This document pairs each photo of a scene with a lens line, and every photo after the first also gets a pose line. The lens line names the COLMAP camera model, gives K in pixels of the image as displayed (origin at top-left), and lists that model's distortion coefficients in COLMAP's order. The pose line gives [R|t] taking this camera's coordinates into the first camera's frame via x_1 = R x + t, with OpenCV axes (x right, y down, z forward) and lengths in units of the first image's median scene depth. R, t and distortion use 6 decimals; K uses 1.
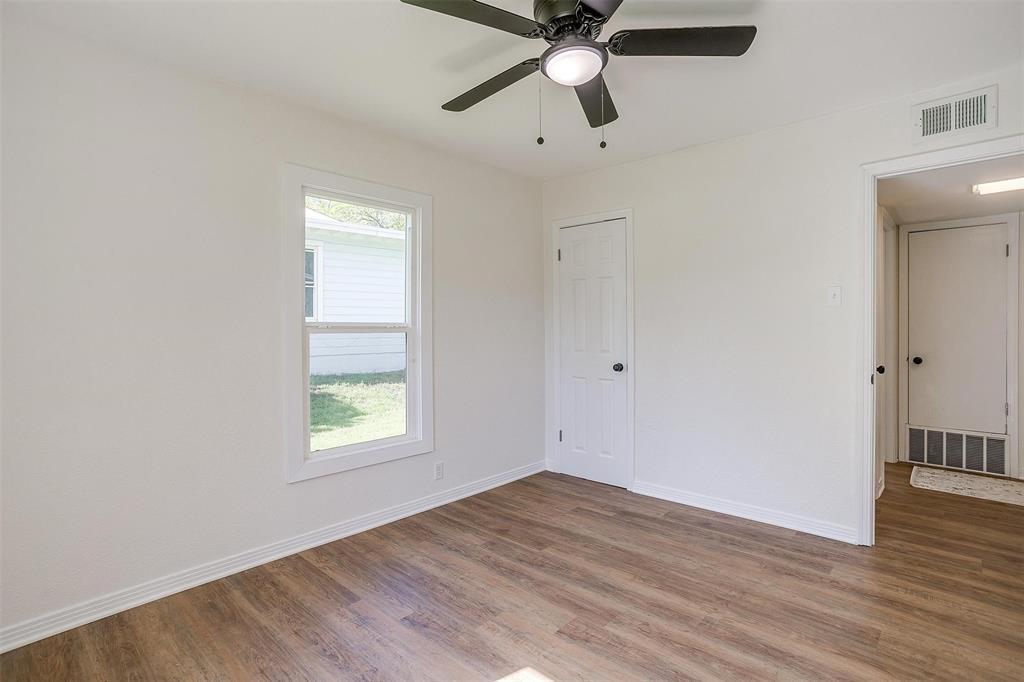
lens RADIAL K [[503.0, 0, 514.4], [0, 503.0, 334.6], [0, 0, 1]] dist [-0.026338, 0.013005]
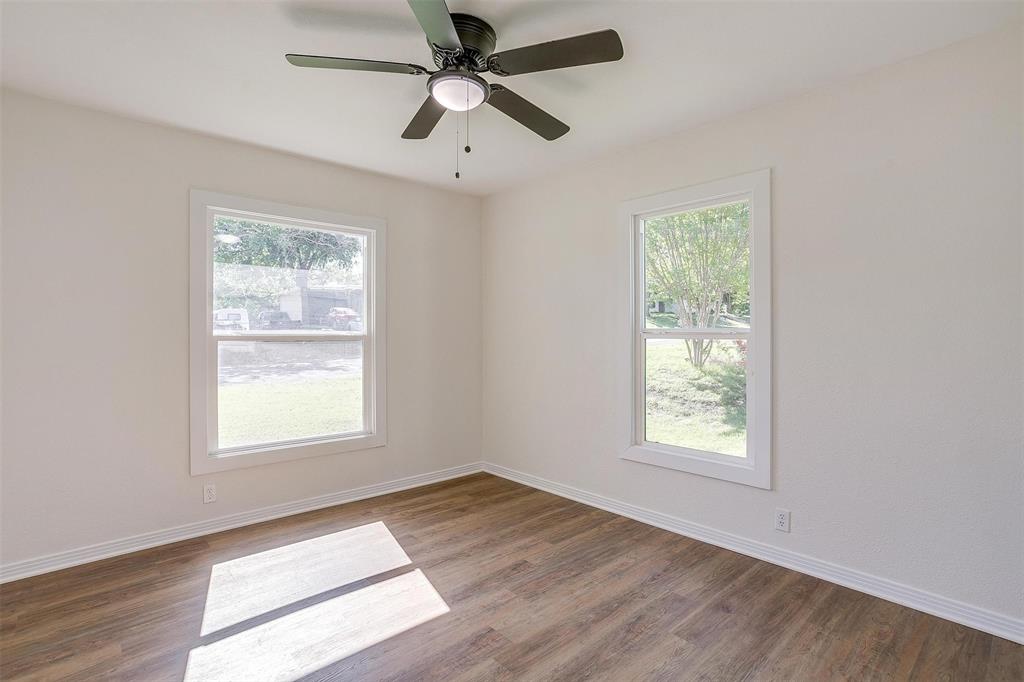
lens RADIAL K [[503.0, 0, 521.1], [0, 503.0, 341.8], [0, 0, 1]] dist [-0.026338, 0.013005]
pose [[-0.089468, 0.017792, -0.995831, 0.868240], [-0.009462, 0.999780, 0.018713, -0.018338], [0.995945, 0.011097, -0.089280, 0.898853]]
